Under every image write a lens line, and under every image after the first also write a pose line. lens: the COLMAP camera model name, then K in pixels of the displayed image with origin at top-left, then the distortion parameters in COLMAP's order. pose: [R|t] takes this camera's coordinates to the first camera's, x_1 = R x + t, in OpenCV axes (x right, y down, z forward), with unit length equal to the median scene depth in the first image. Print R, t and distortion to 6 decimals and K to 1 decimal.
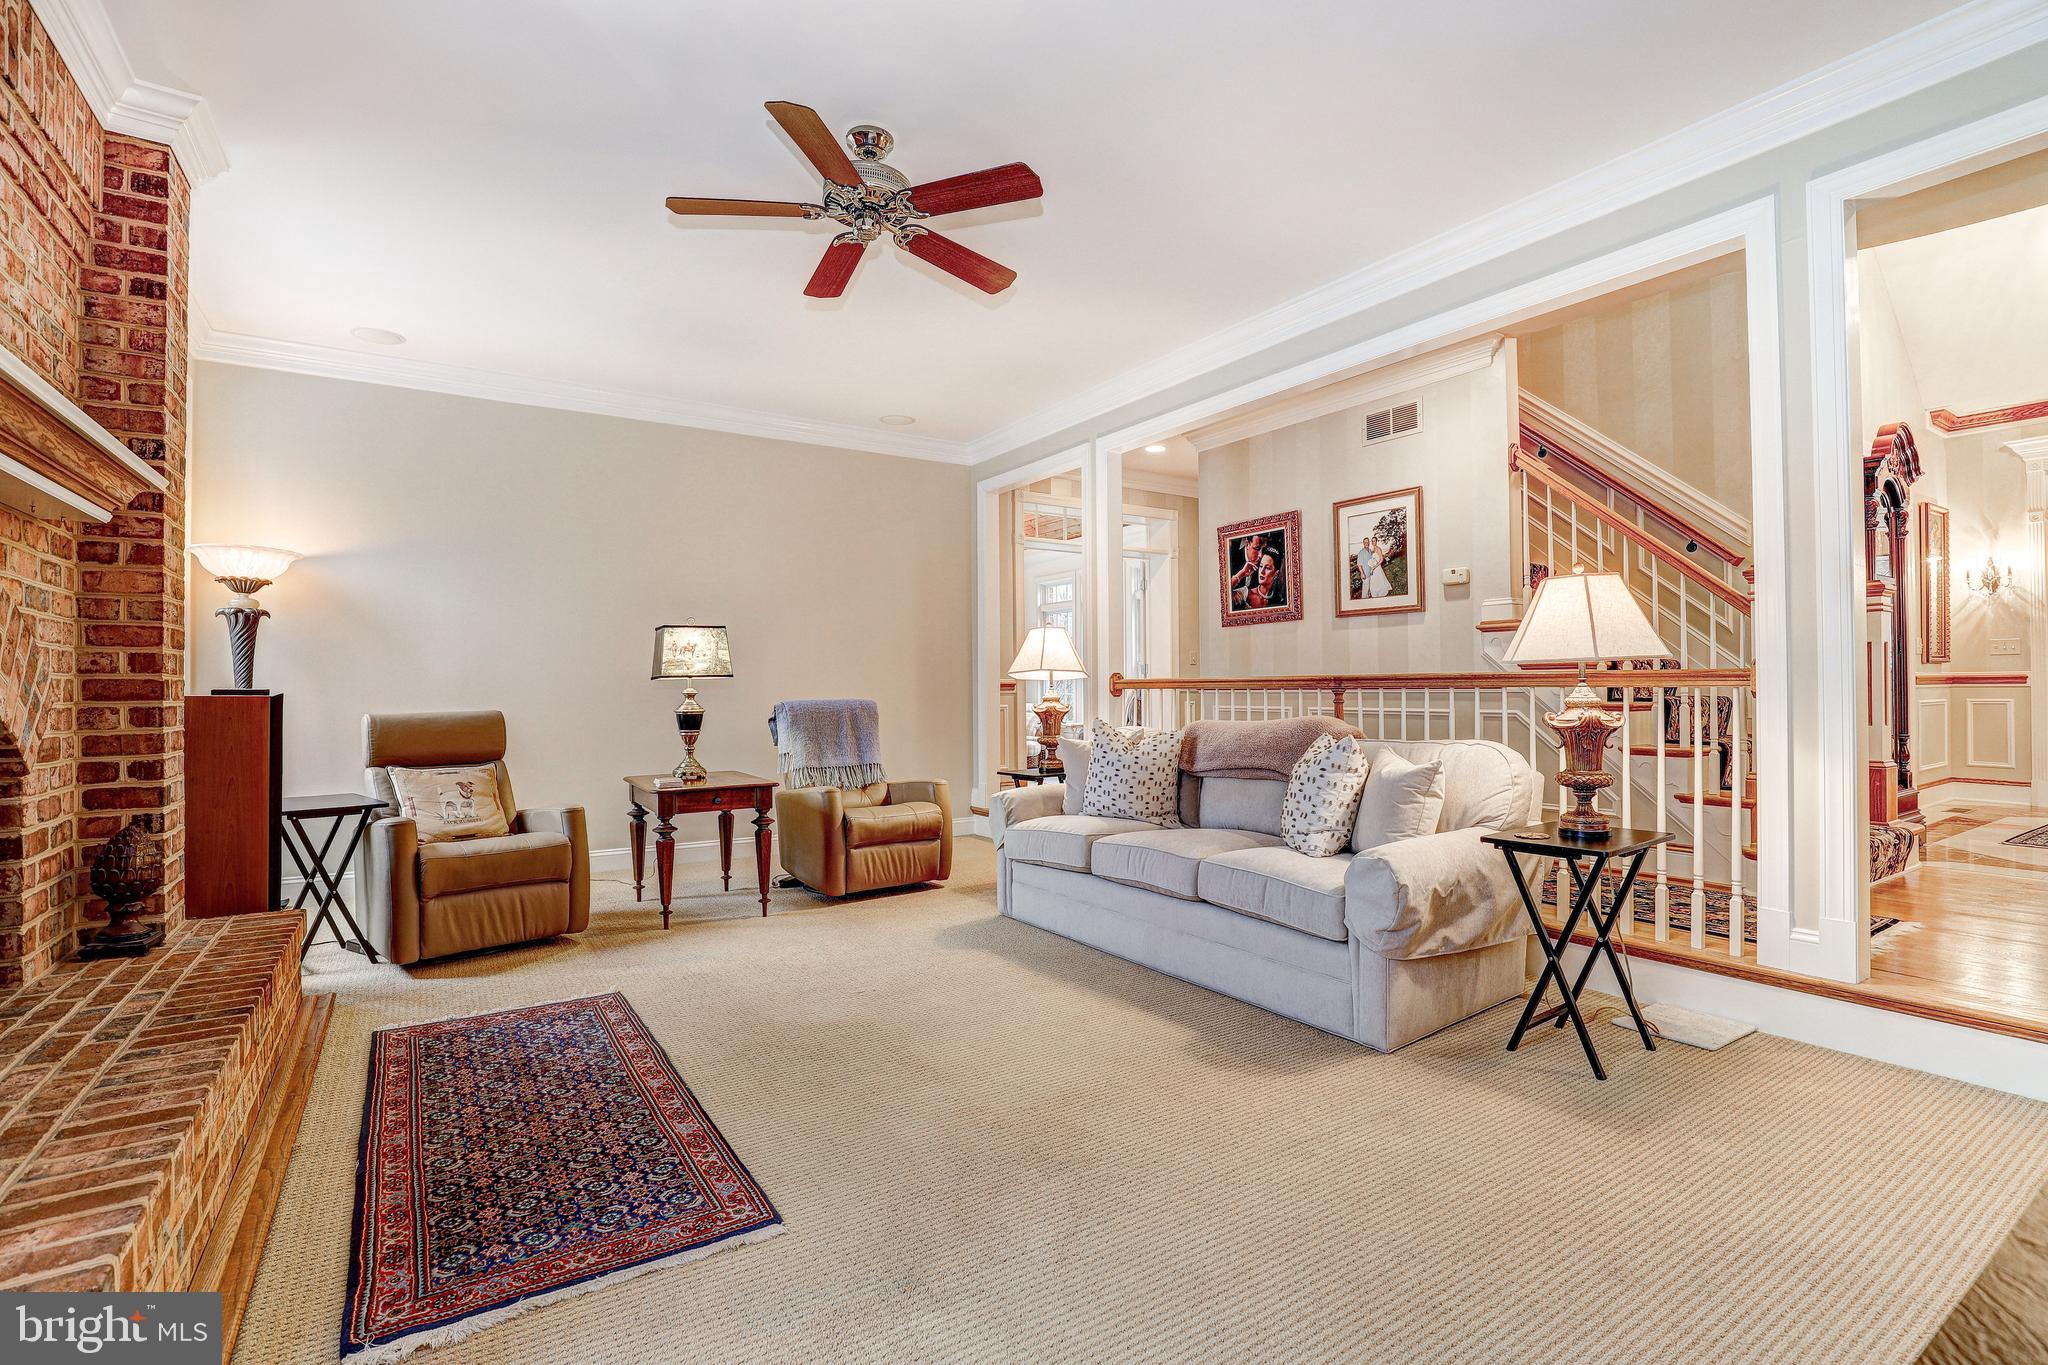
lens RADIAL K [[940.5, 0, 1024.0], [0, 940.5, 682.5], [0, 0, 1]] dist [-0.014450, -0.000249]
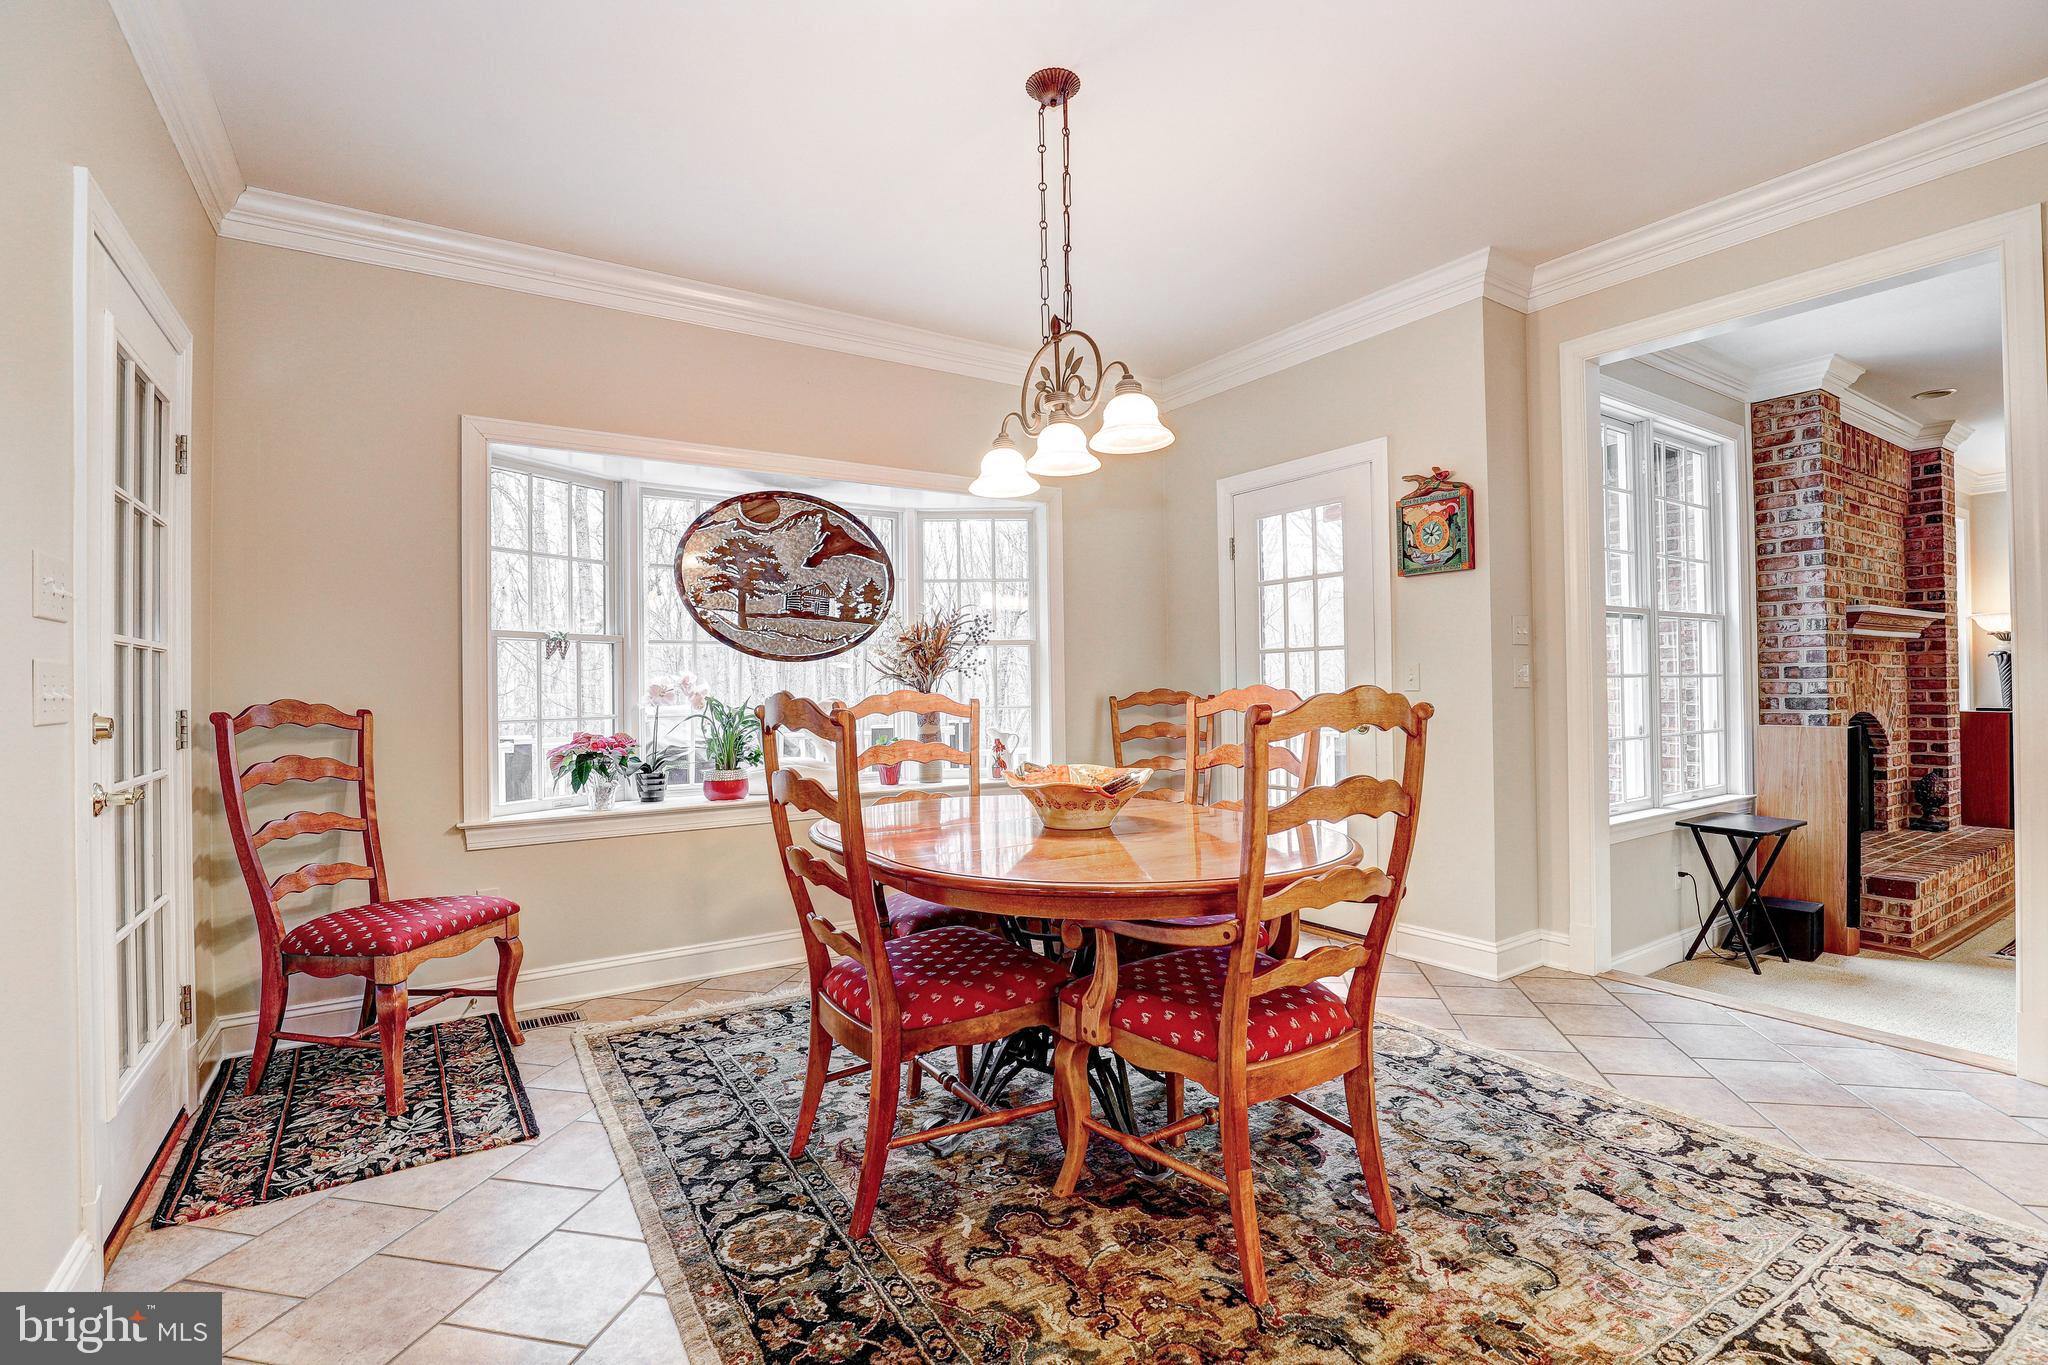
lens RADIAL K [[936.6, 0, 1027.2], [0, 936.6, 678.7], [0, 0, 1]] dist [-0.042395, 0.008210]
pose [[0.007151, -0.003764, -0.999967, 1.090342], [0.018432, 0.999824, -0.003631, -0.092766], [0.999805, -0.018406, 0.007219, -1.080924]]
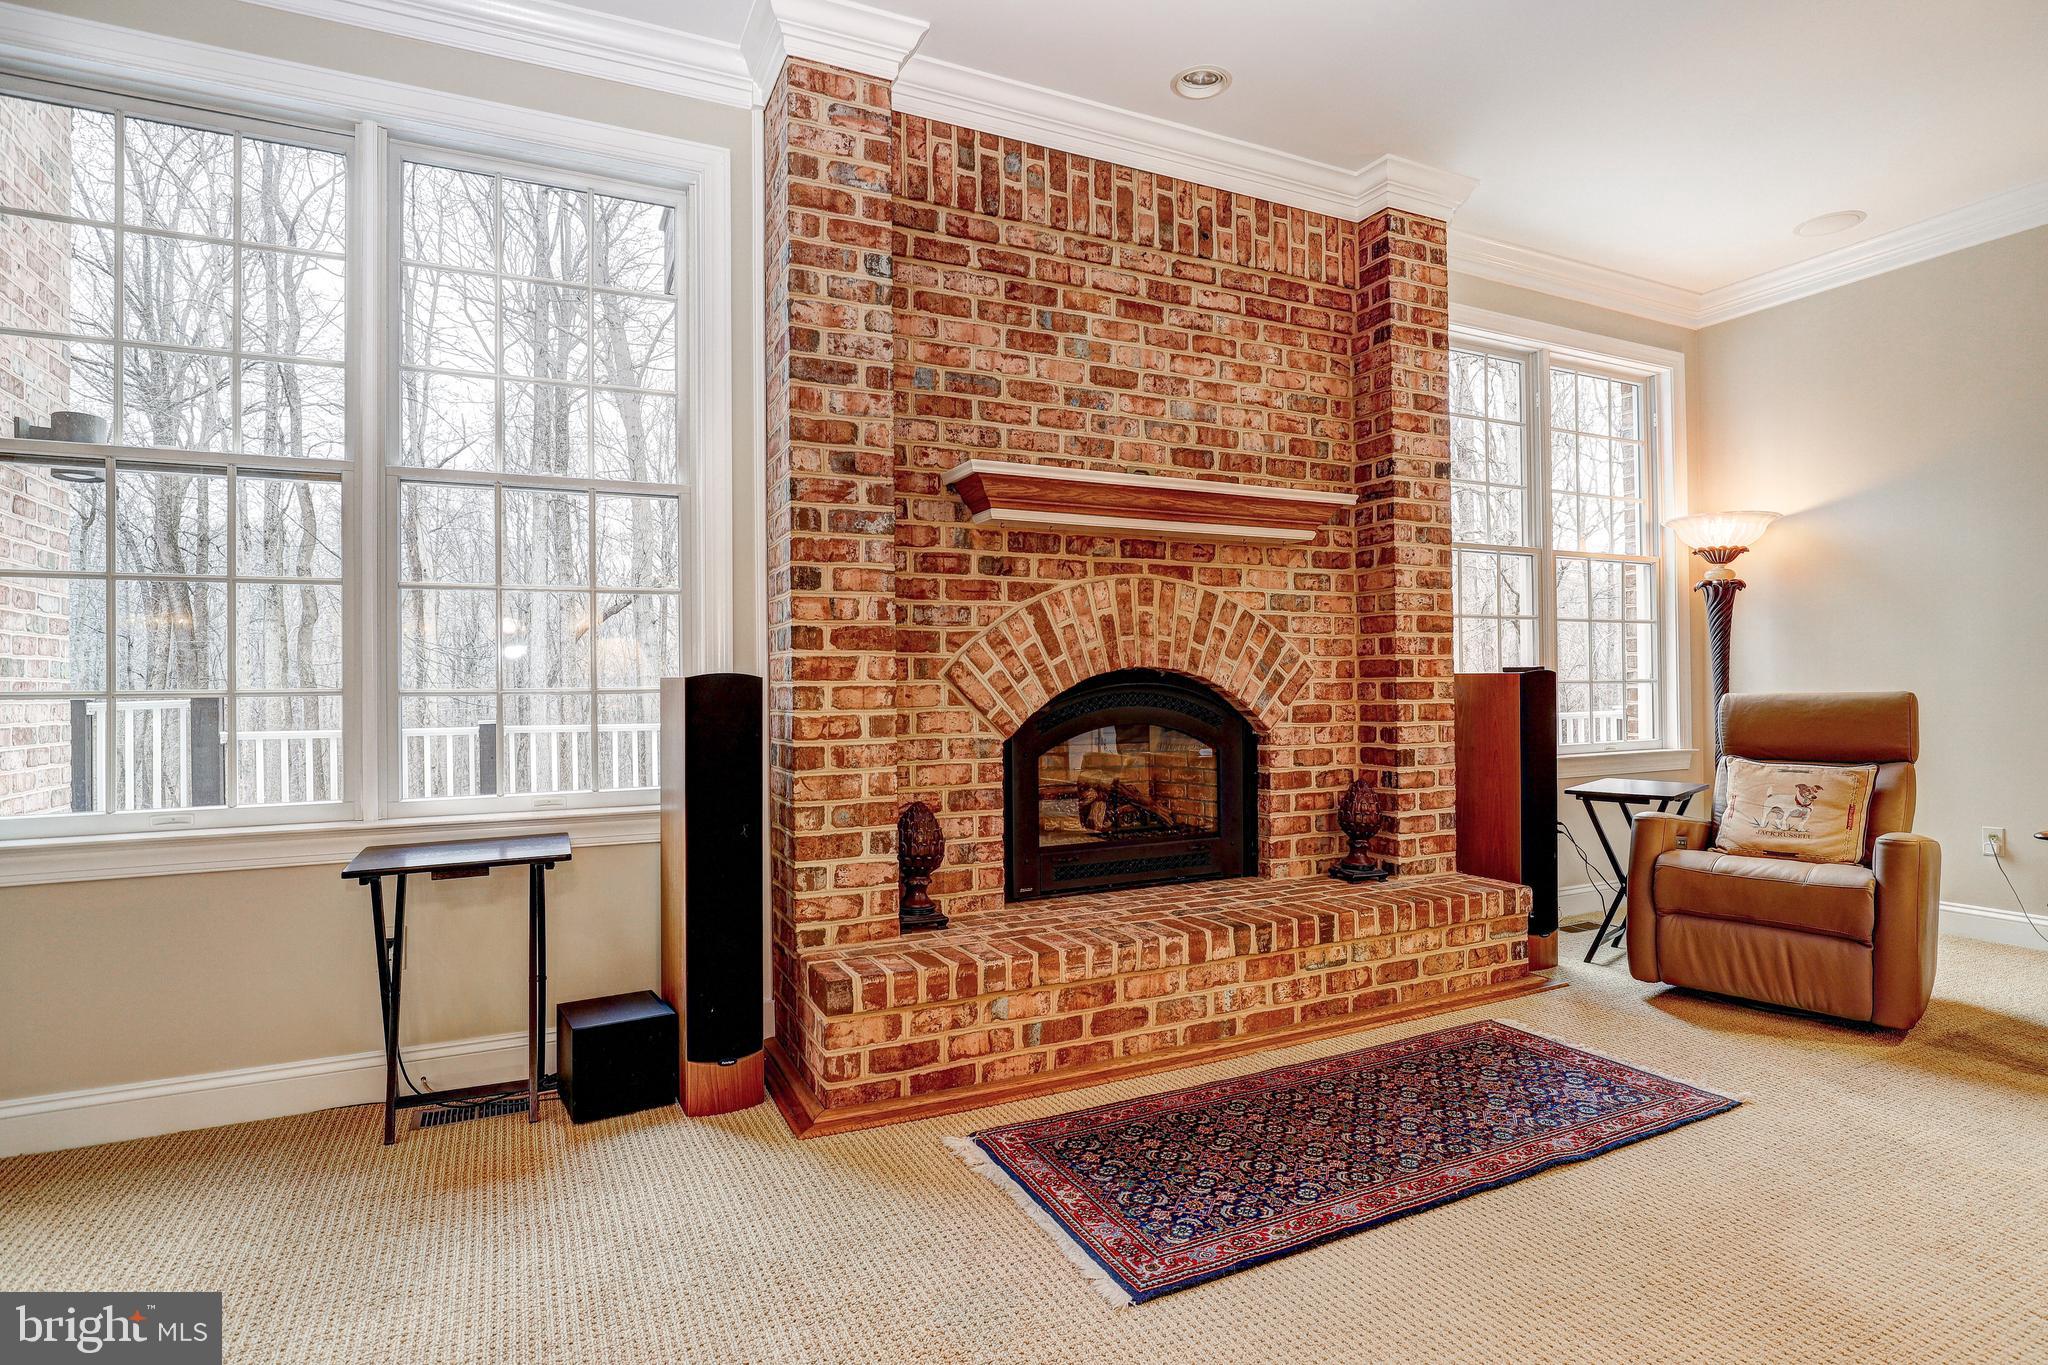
lens RADIAL K [[1039.5, 0, 1024.0], [0, 1039.5, 682.5], [0, 0, 1]] dist [-0.023423, 0.000719]
pose [[-0.116355, 0.002084, -0.993205, 0.443179], [0.017005, 0.999855, 0.000106, 0.018209], [0.993062, -0.016877, -0.116374, 0.685726]]
